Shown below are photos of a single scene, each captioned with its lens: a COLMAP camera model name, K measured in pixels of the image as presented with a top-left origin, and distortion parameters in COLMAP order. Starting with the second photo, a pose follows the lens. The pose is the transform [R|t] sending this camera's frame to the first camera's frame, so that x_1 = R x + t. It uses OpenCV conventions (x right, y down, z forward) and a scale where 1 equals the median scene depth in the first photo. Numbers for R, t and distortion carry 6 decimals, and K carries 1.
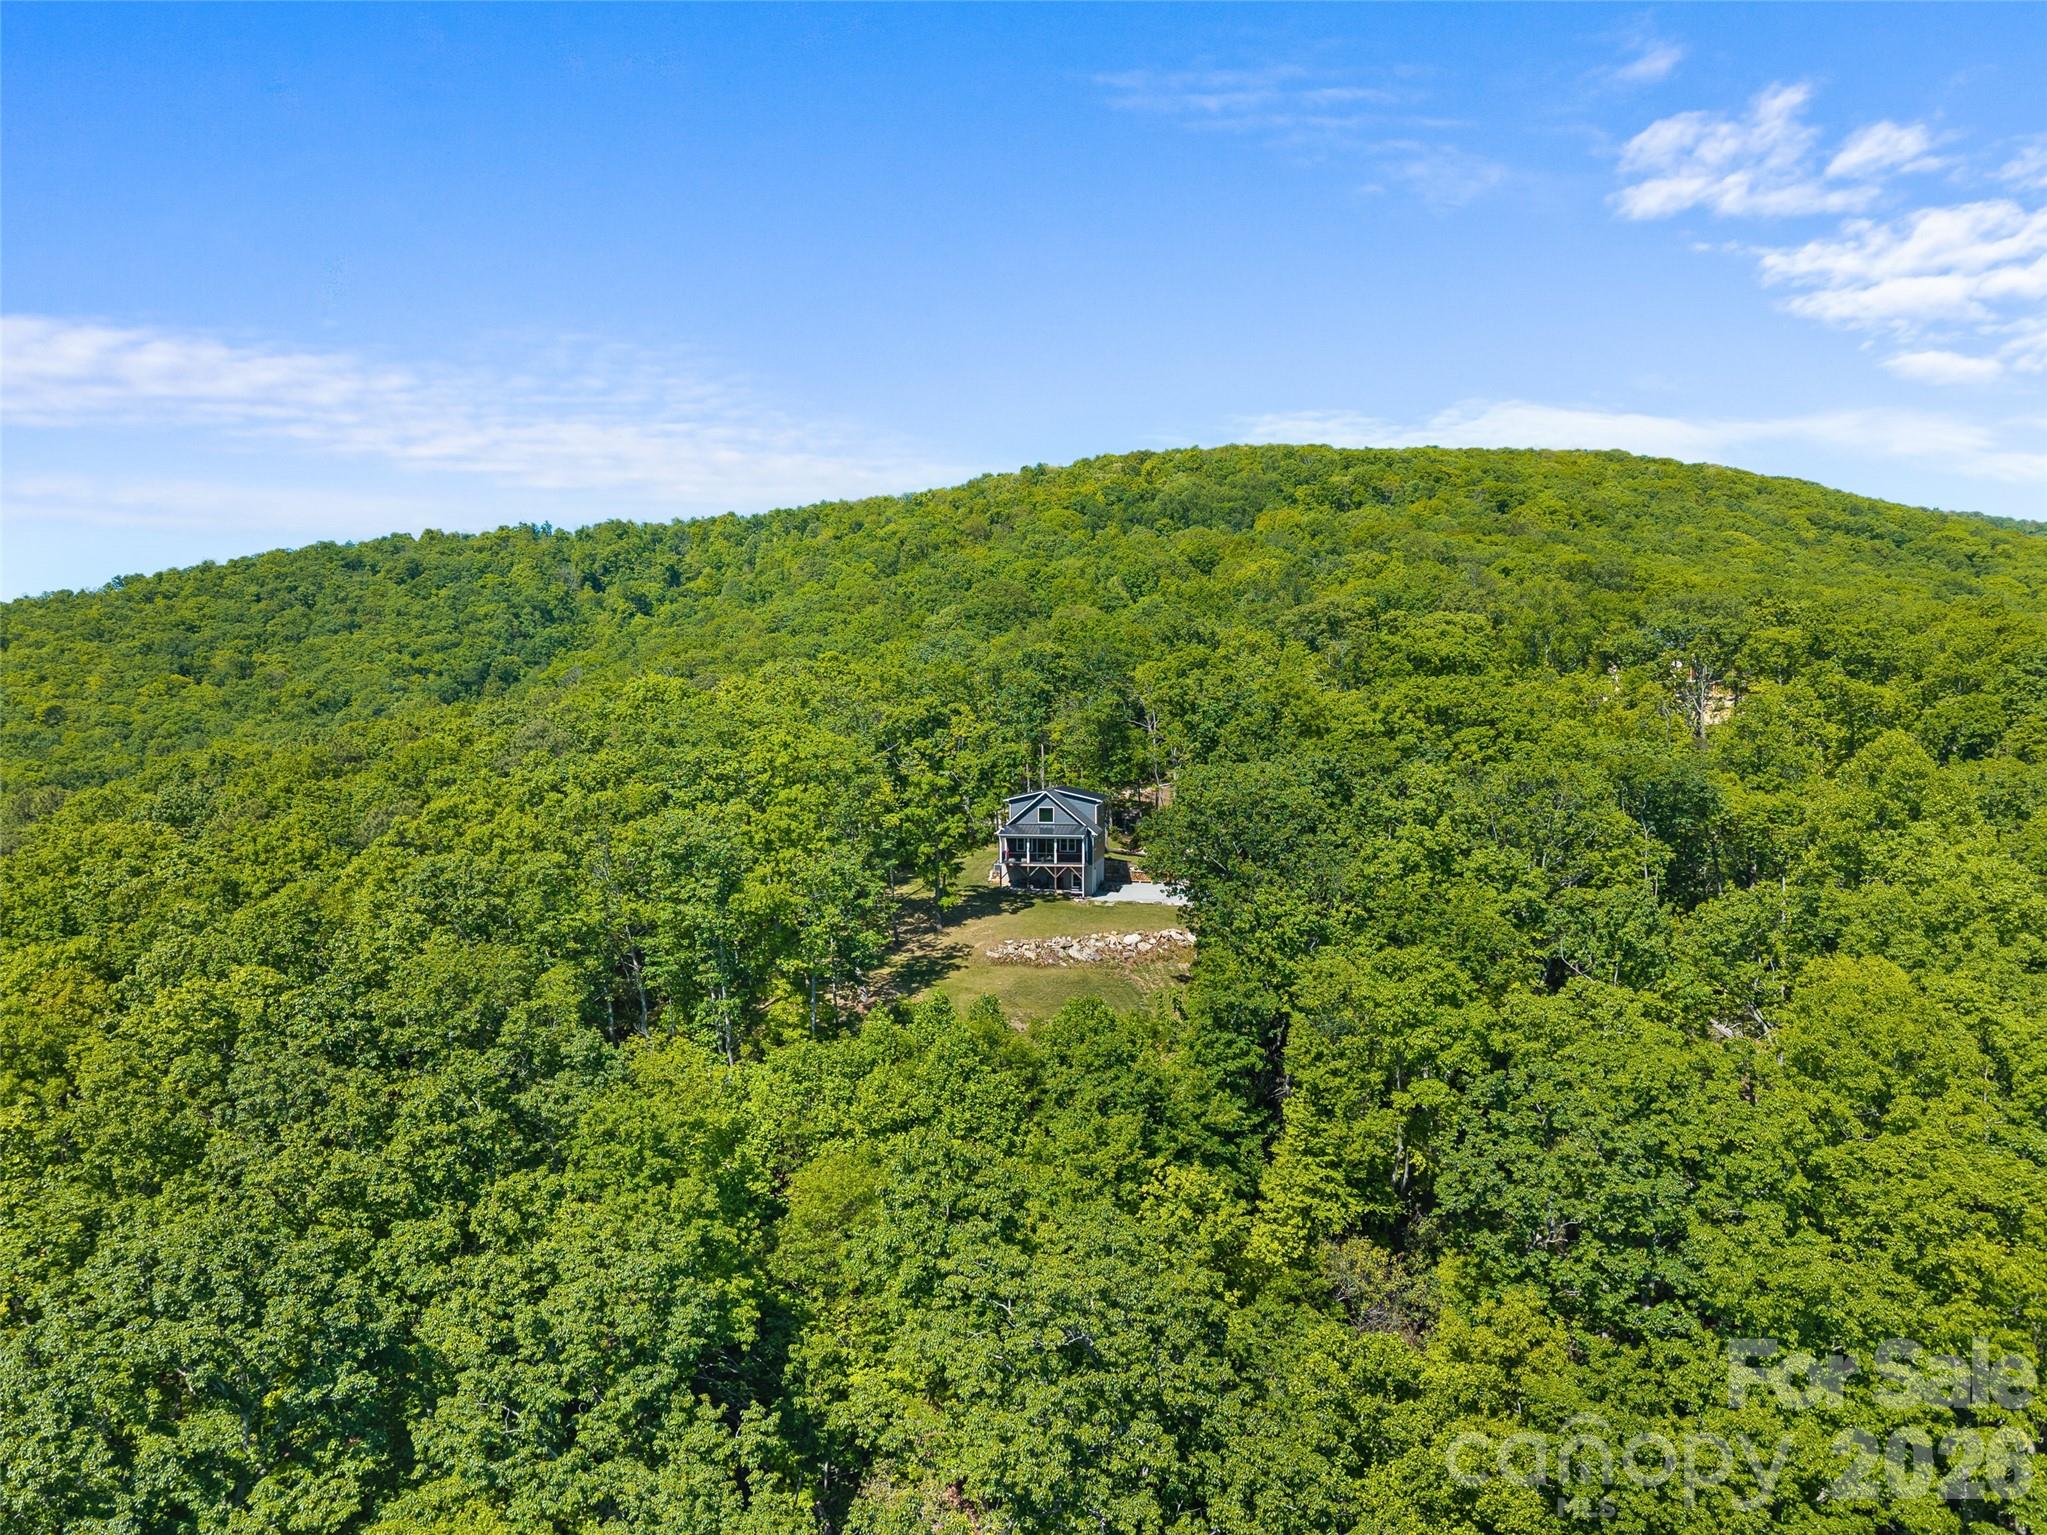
lens RADIAL K [[1413.0, 0, 1053.3], [0, 1413.0, 766.5], [0, 0, 1]] dist [0.027894, -0.001824]
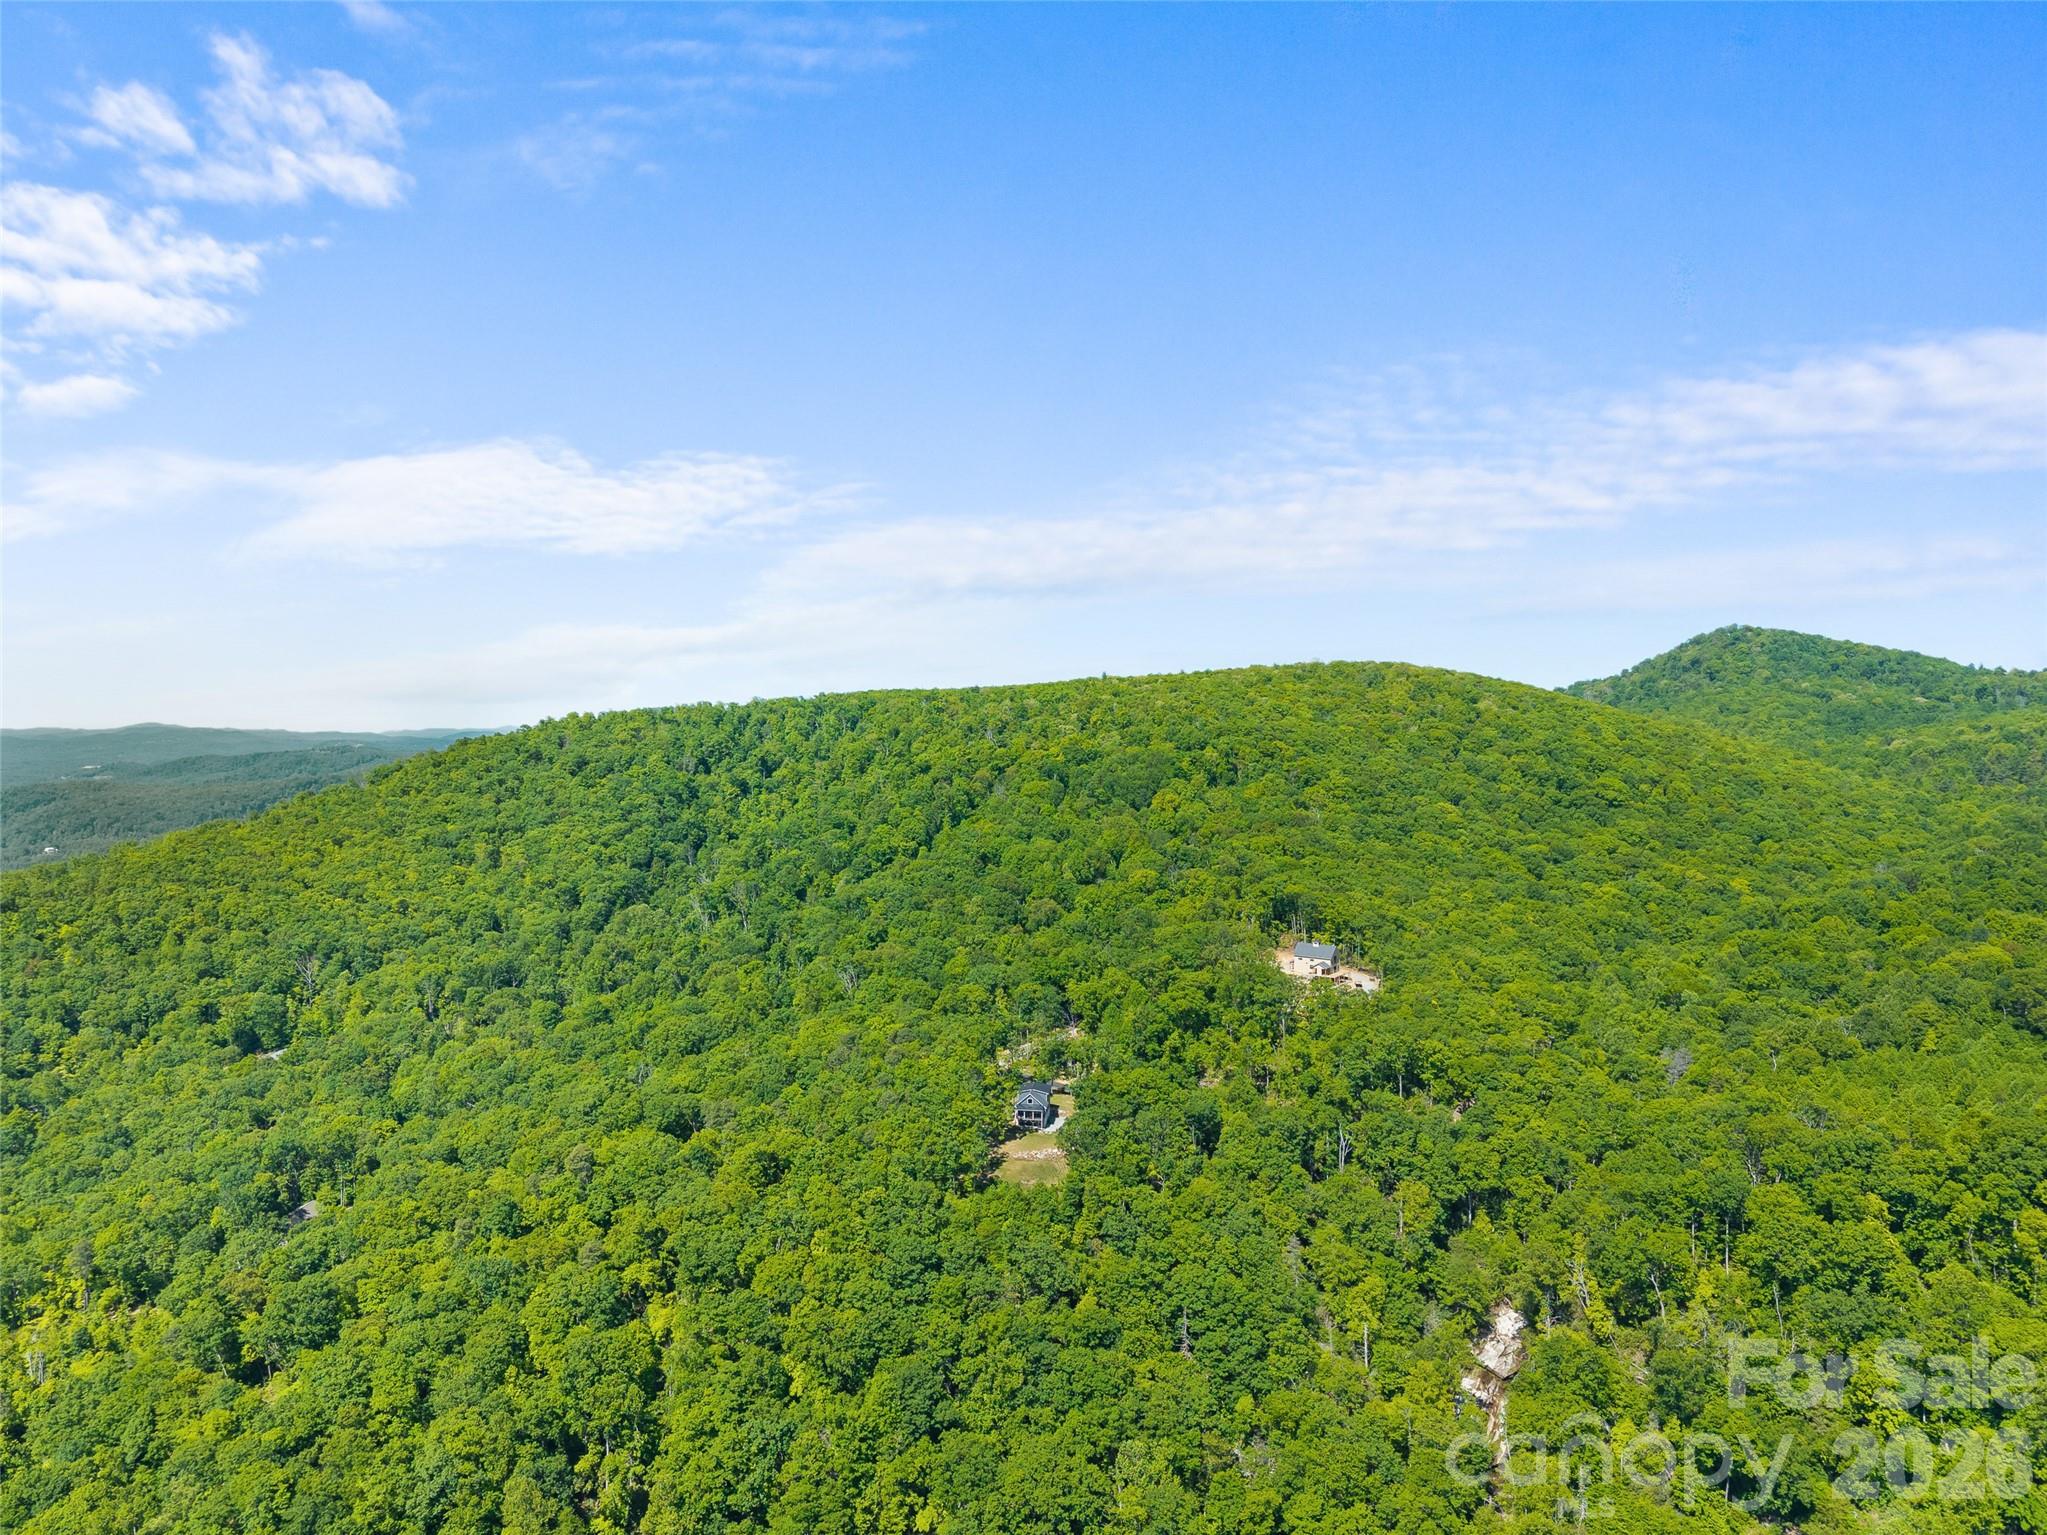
lens RADIAL K [[1413.0, 0, 1053.3], [0, 1413.0, 766.5], [0, 0, 1]] dist [0.027894, -0.001824]
pose [[0.999898, -0.003373, 0.013887, 0.006222], [0.003262, 0.999962, 0.008027, -0.850773], [-0.013914, -0.007981, 0.999871, -2.468576]]
